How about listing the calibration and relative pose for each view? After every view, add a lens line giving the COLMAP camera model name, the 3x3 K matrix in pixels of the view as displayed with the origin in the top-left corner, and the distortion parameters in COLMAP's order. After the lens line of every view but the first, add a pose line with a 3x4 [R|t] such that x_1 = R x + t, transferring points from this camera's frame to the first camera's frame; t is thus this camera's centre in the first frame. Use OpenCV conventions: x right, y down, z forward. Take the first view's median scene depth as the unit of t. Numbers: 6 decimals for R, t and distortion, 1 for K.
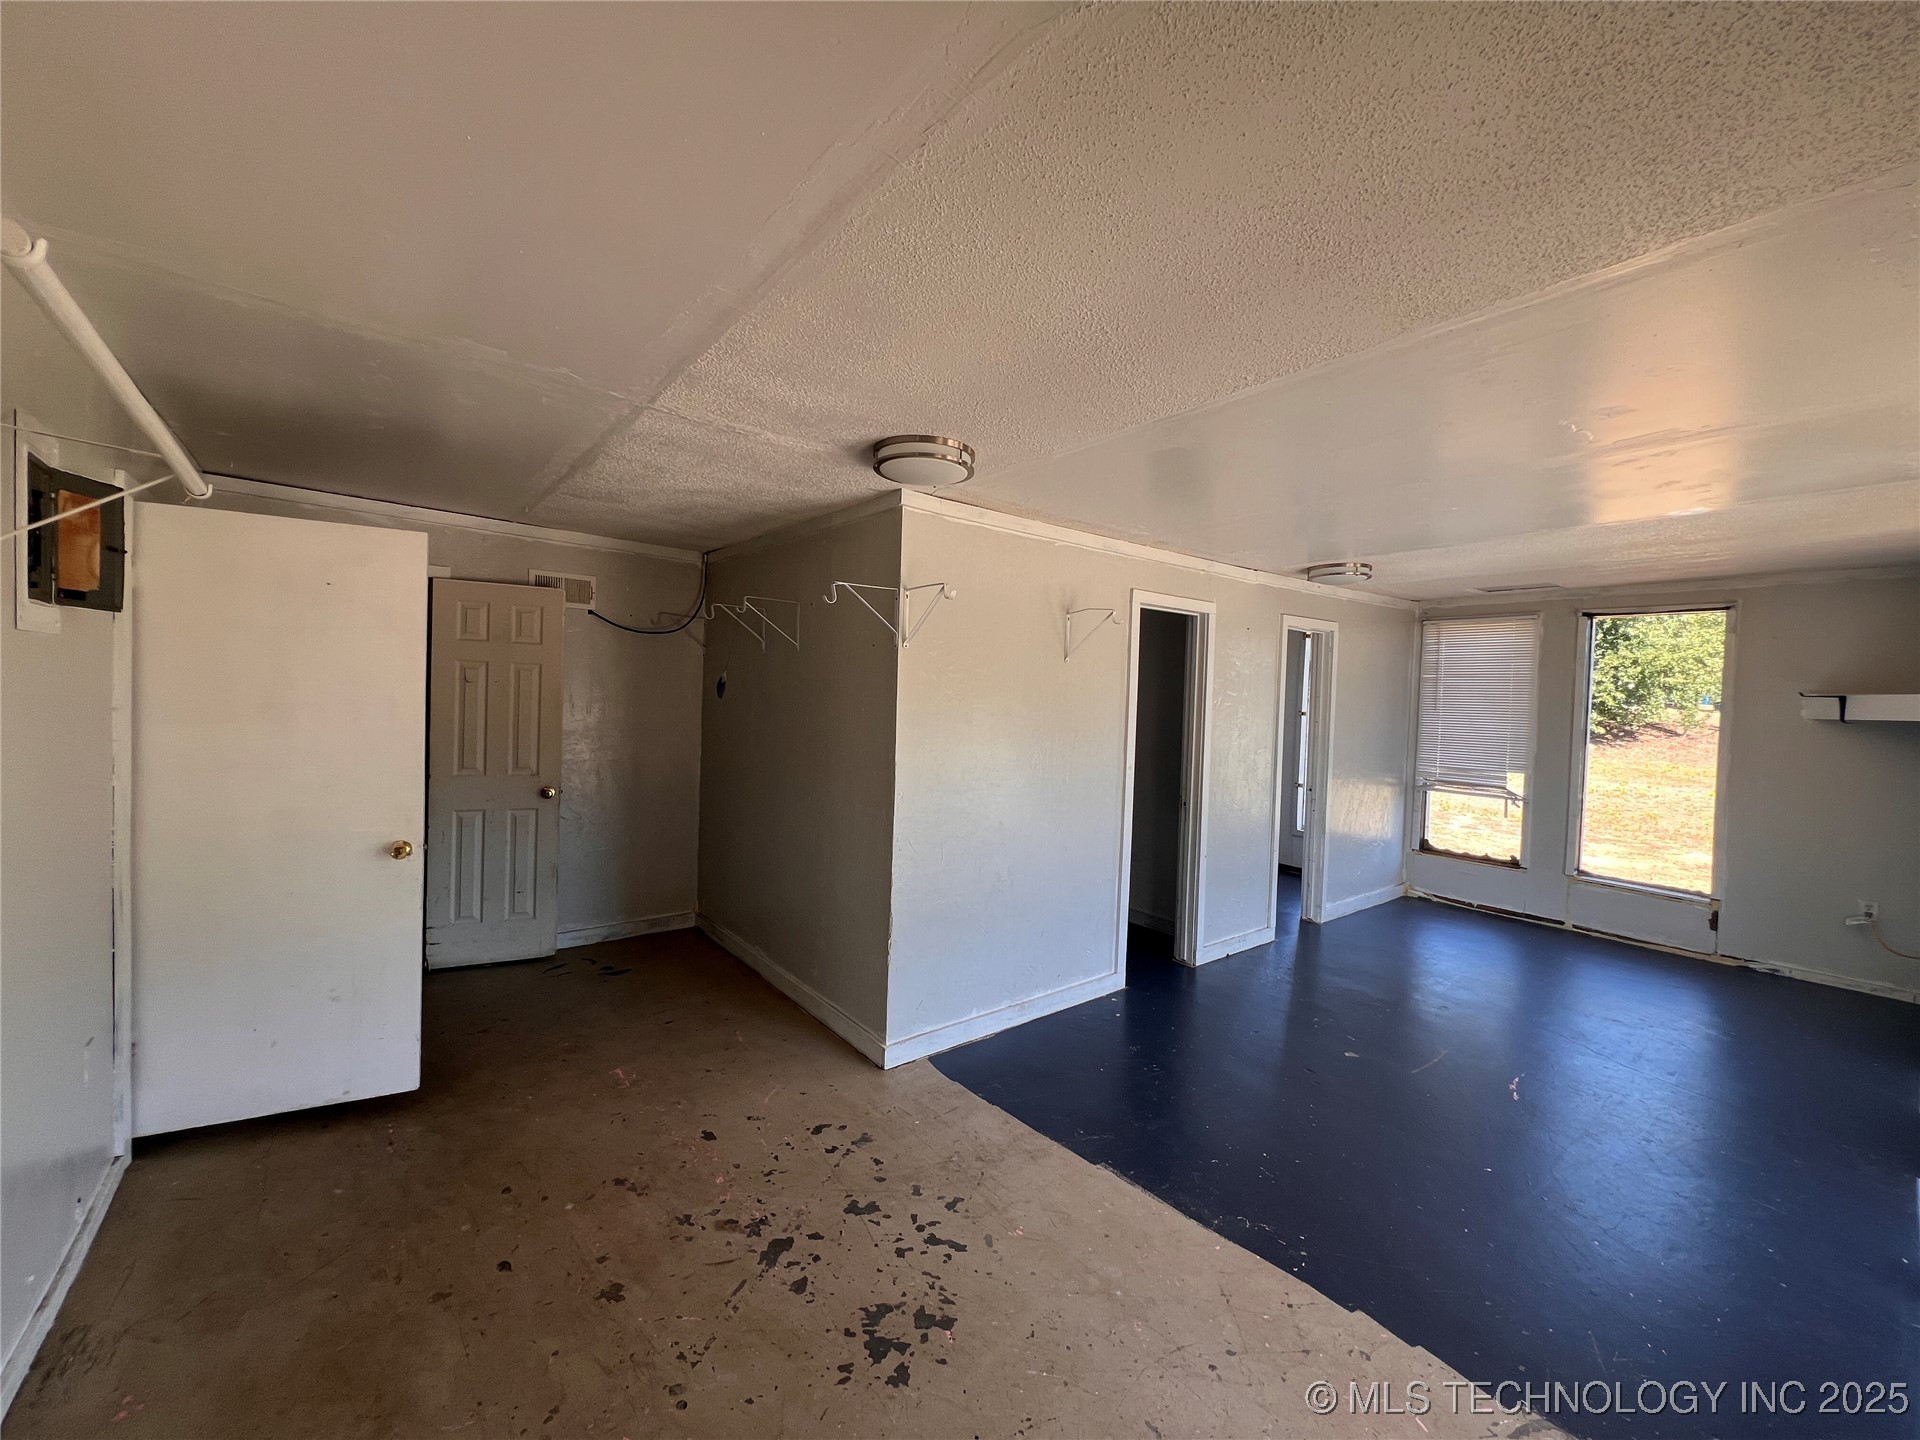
lens RADIAL K [[765.7, 0, 950.9], [0, 765.7, 710.6], [0, 0, 1]] dist [-0.012989, -0.000486]
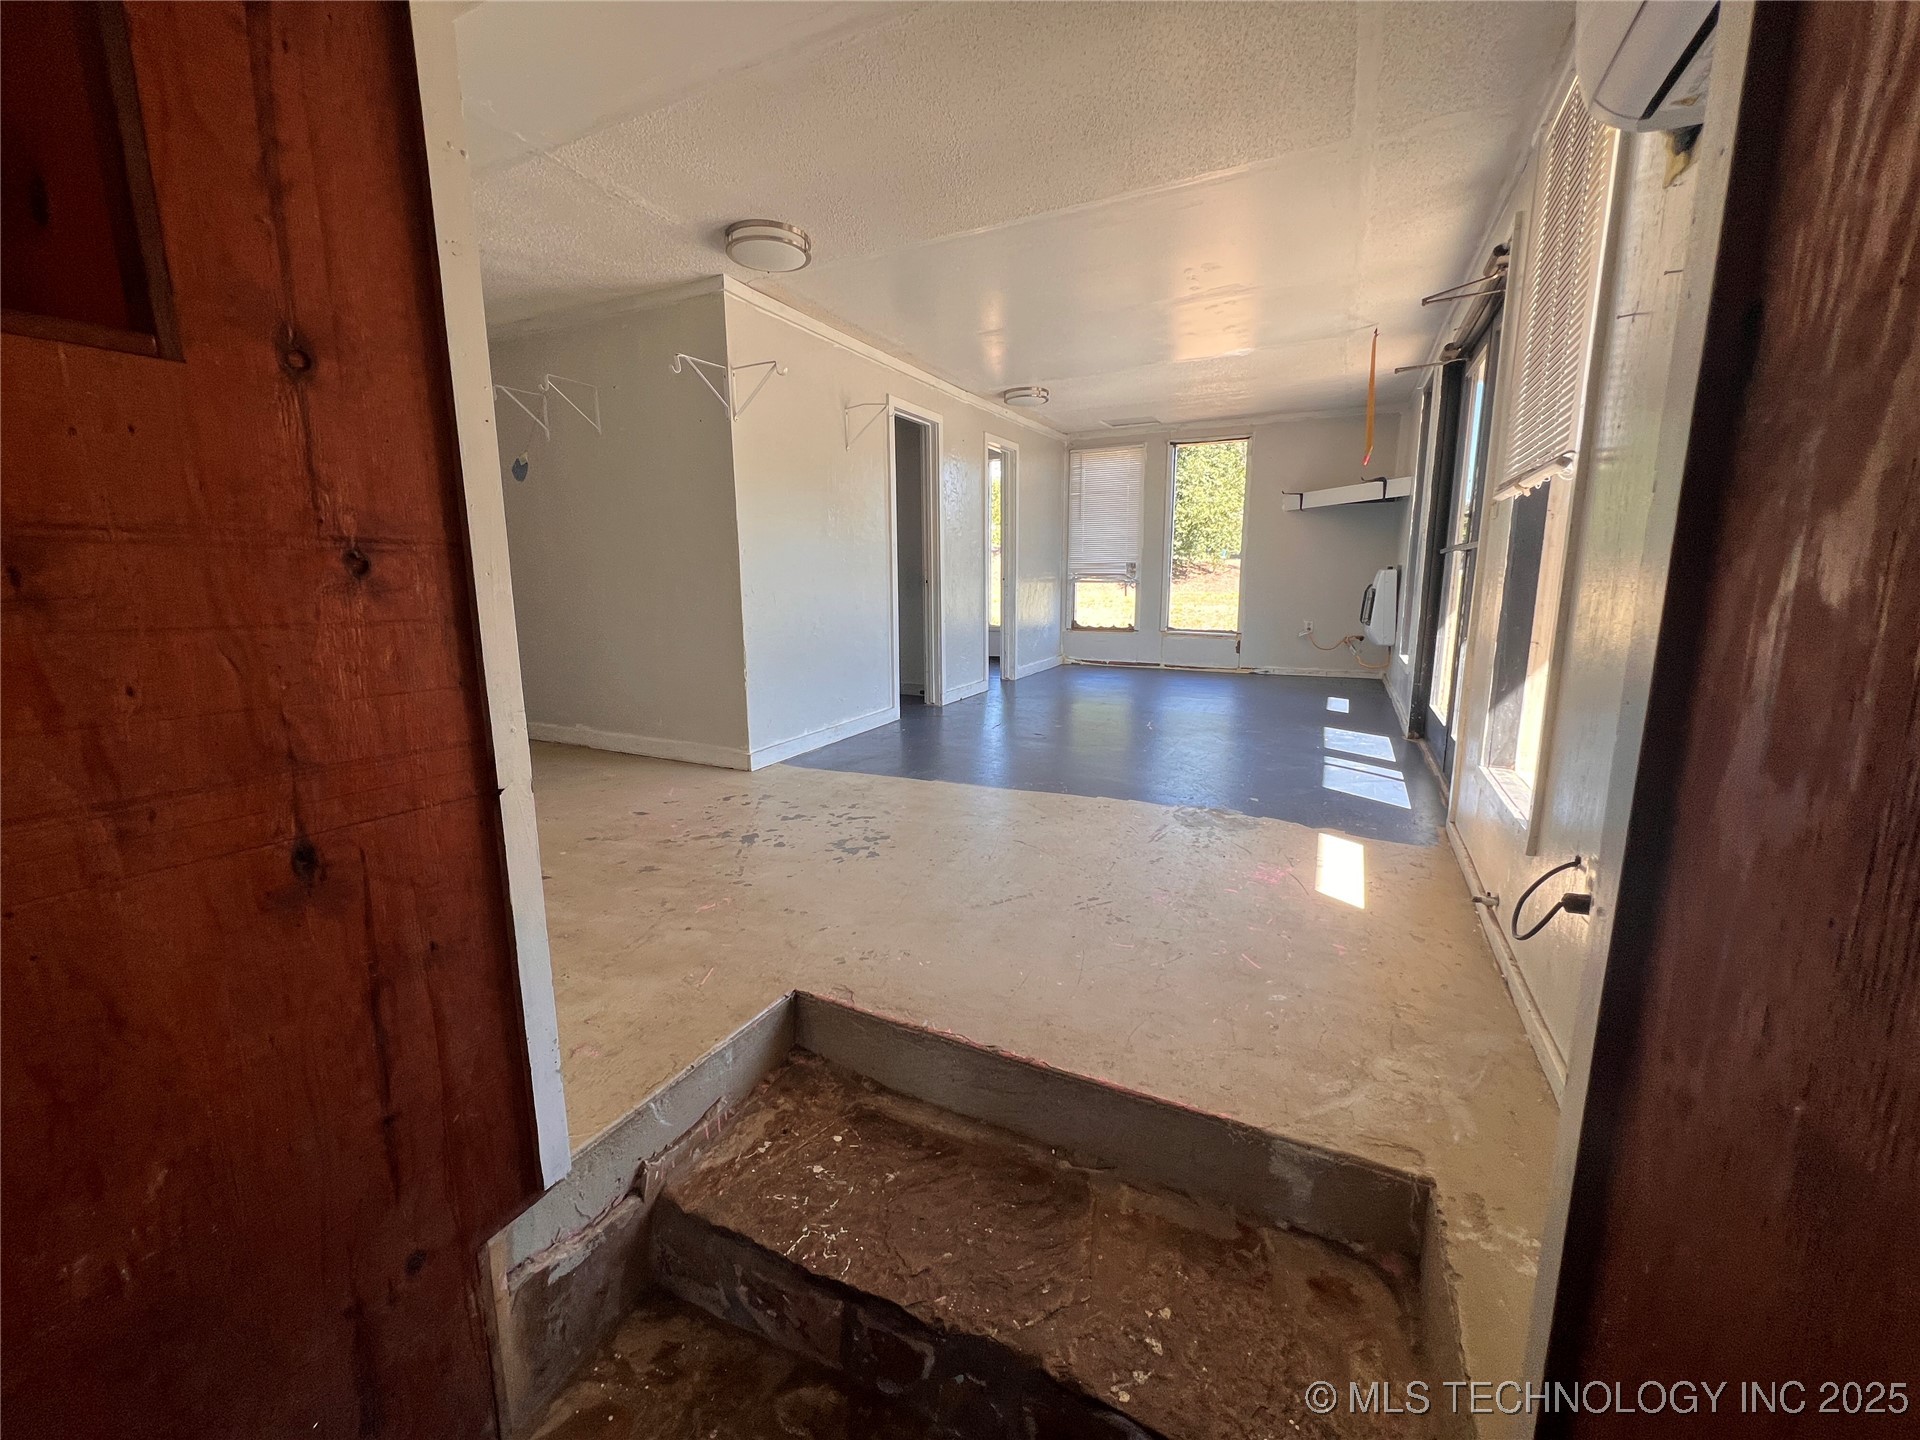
lens RADIAL K [[765.7, 0, 962.1], [0, 765.7, 722.1], [0, 0, 1]] dist [-0.012989, -0.000486]
pose [[0.894812, -0.120847, 0.429776, -0.243175], [0.045637, 0.982384, 0.181215, 0.139056], [-0.444105, -0.142539, 0.884564, -0.205603]]
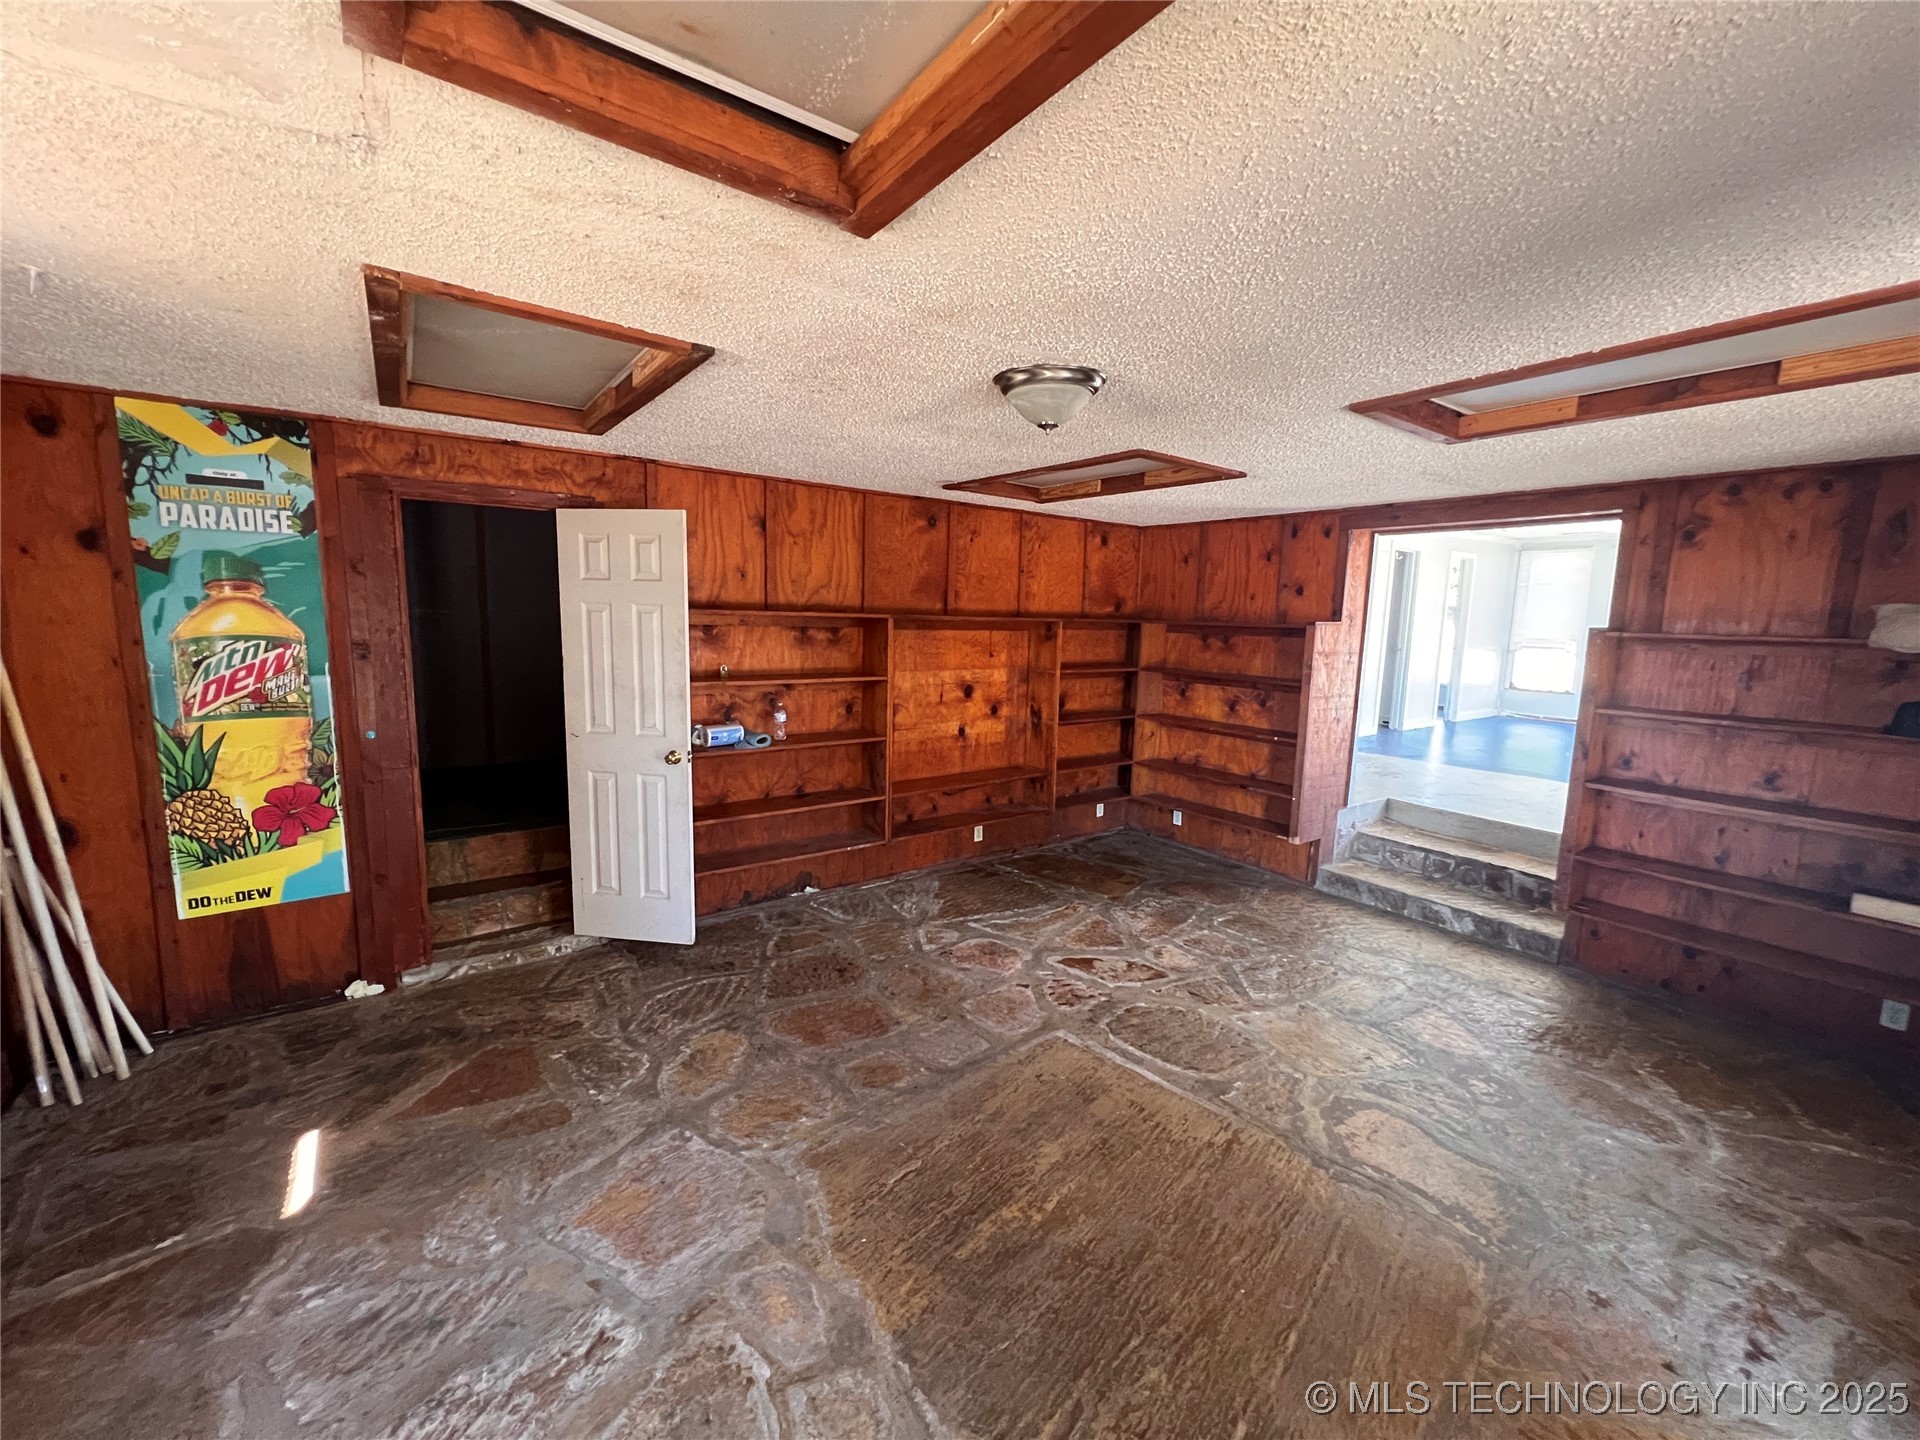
lens RADIAL K [[765.7, 0, 966.4], [0, 765.7, 724.1], [0, 0, 1]] dist [-0.012989, -0.000486]
pose [[0.999819, -0.006337, -0.017938, -0.865705], [0.008336, 0.993486, 0.113646, 0.091218], [0.017101, -0.113774, 0.993359, -1.098168]]
